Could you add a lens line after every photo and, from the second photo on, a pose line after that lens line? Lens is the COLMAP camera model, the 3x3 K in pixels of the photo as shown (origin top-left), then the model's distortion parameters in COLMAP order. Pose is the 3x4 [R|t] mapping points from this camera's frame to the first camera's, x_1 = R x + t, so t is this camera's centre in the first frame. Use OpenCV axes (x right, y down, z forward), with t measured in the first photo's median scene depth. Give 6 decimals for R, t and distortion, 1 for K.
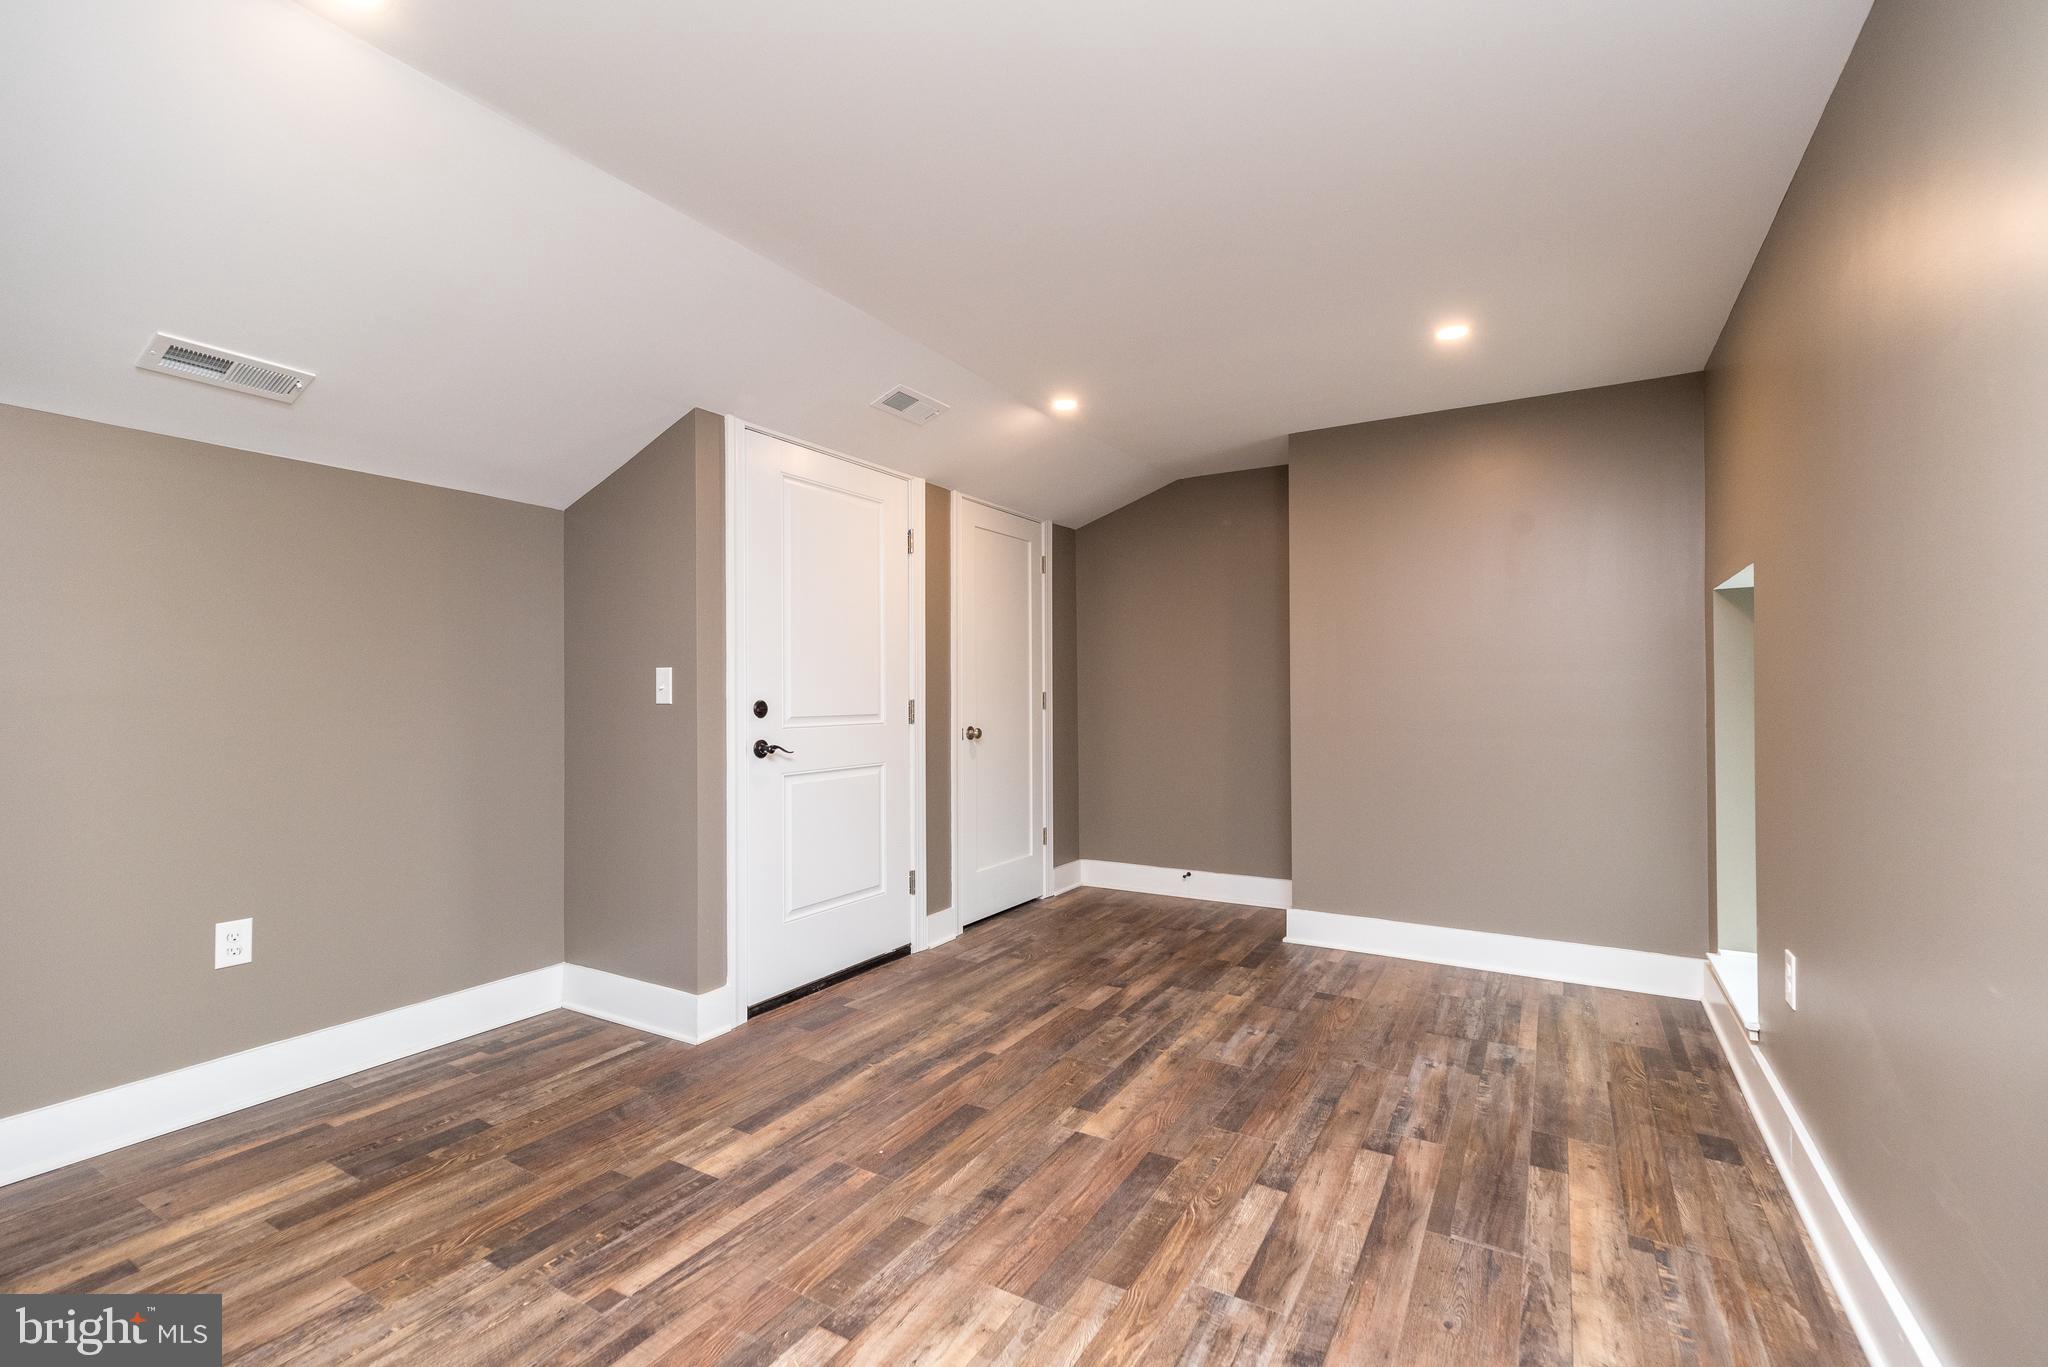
lens RADIAL K [[890.1, 0, 1027.1], [0, 890.1, 690.3], [0, 0, 1]] dist [0.006744, -0.000346]
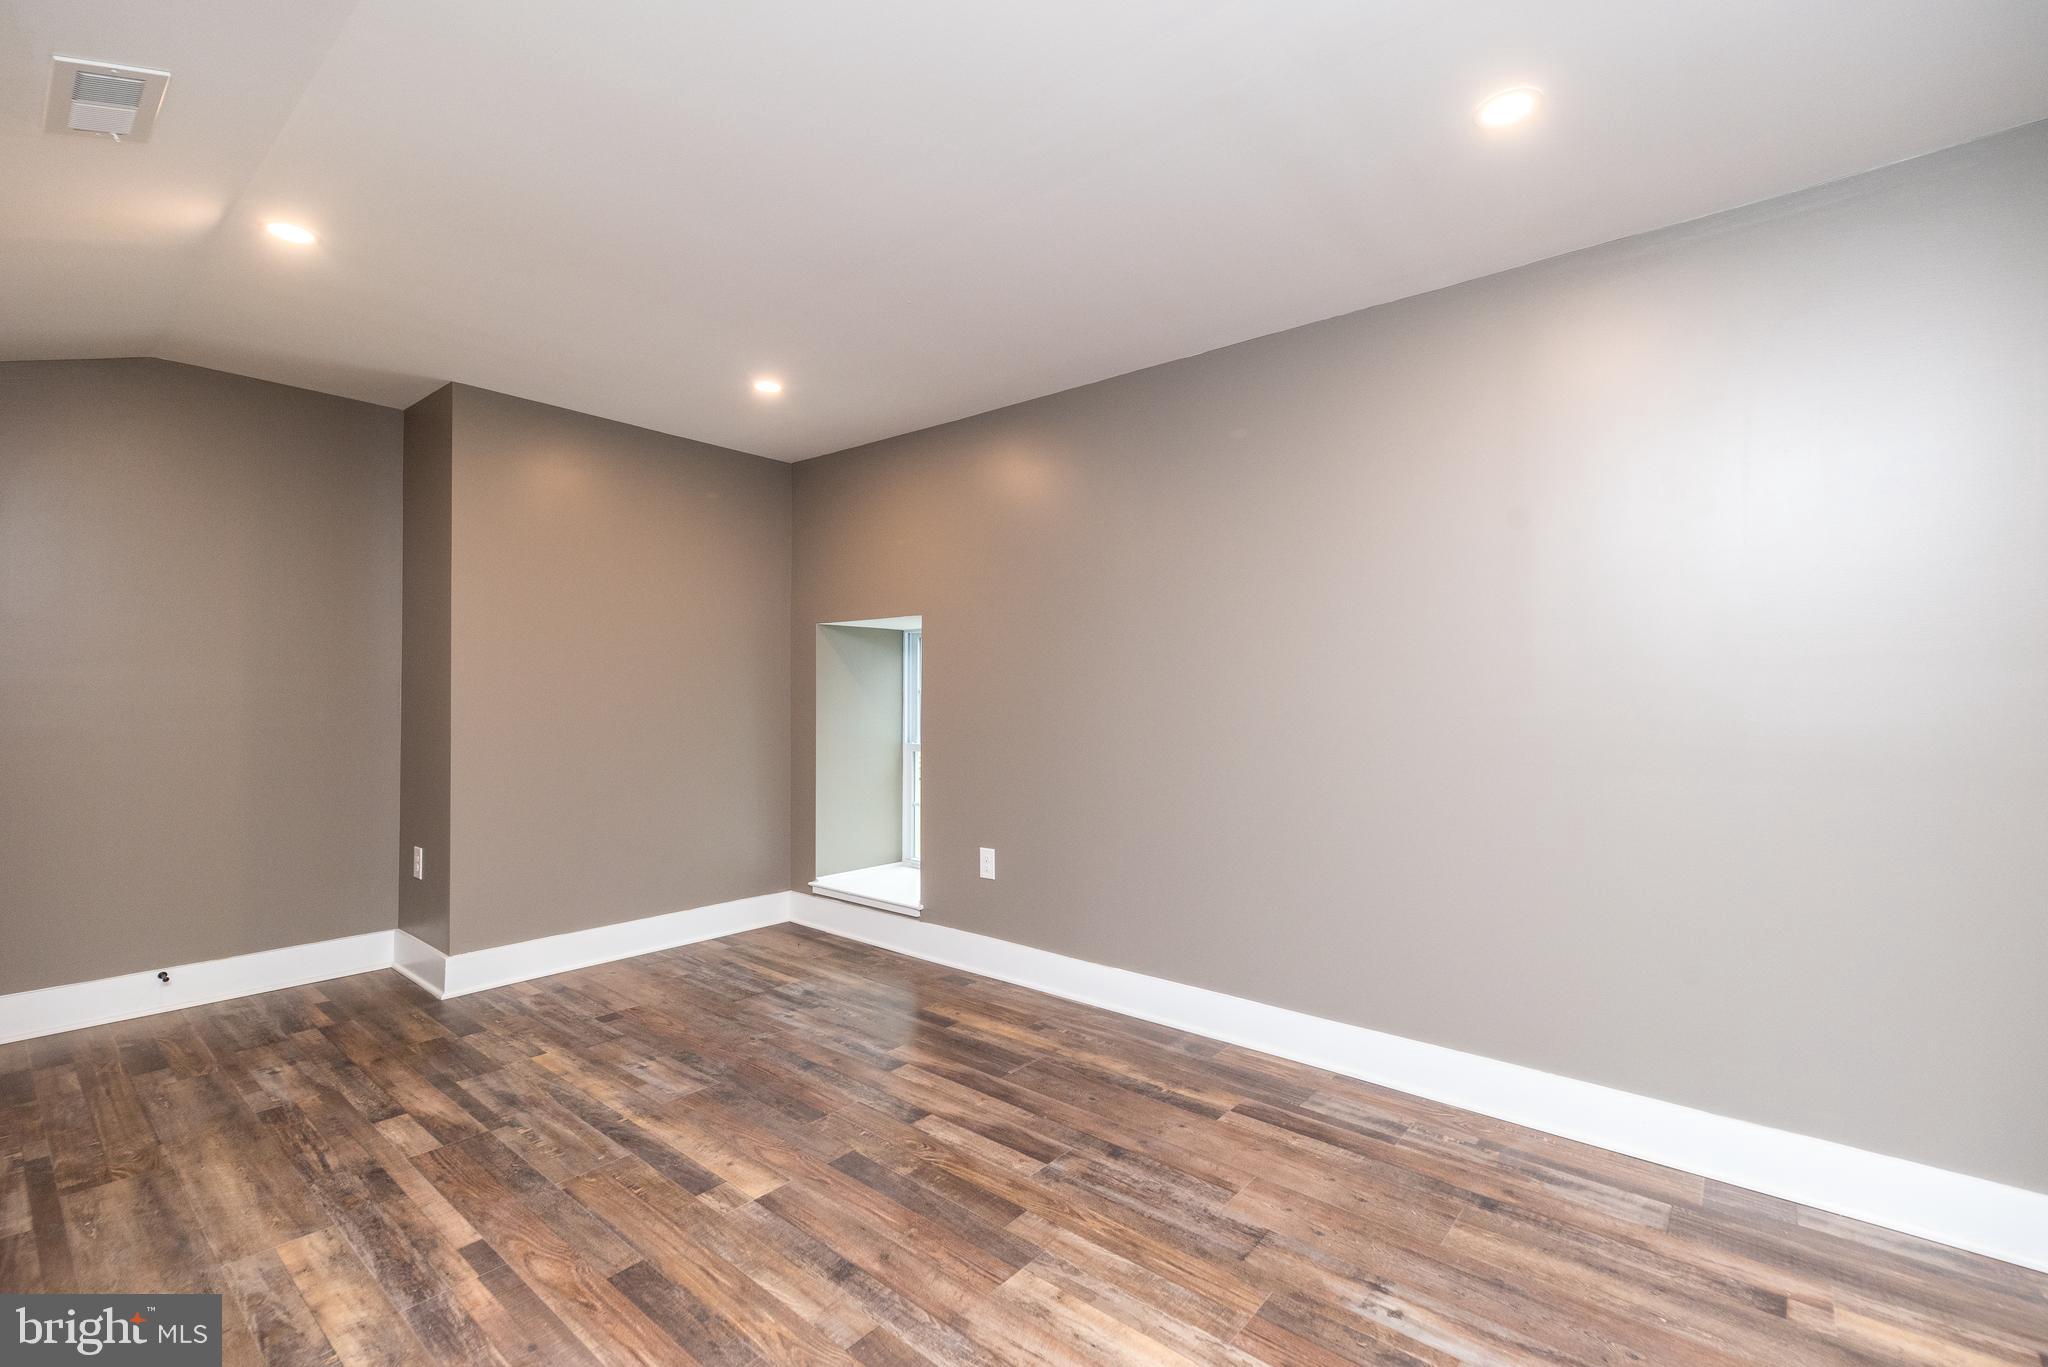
lens RADIAL K [[890.1, 0, 1027.1], [0, 890.1, 690.3], [0, 0, 1]] dist [0.006744, -0.000346]
pose [[0.158036, 0.010113, 0.987381, -0.717051], [-0.007511, 0.999931, -0.009039, 0.004580], [-0.987405, -0.005988, 0.158101, 0.566244]]
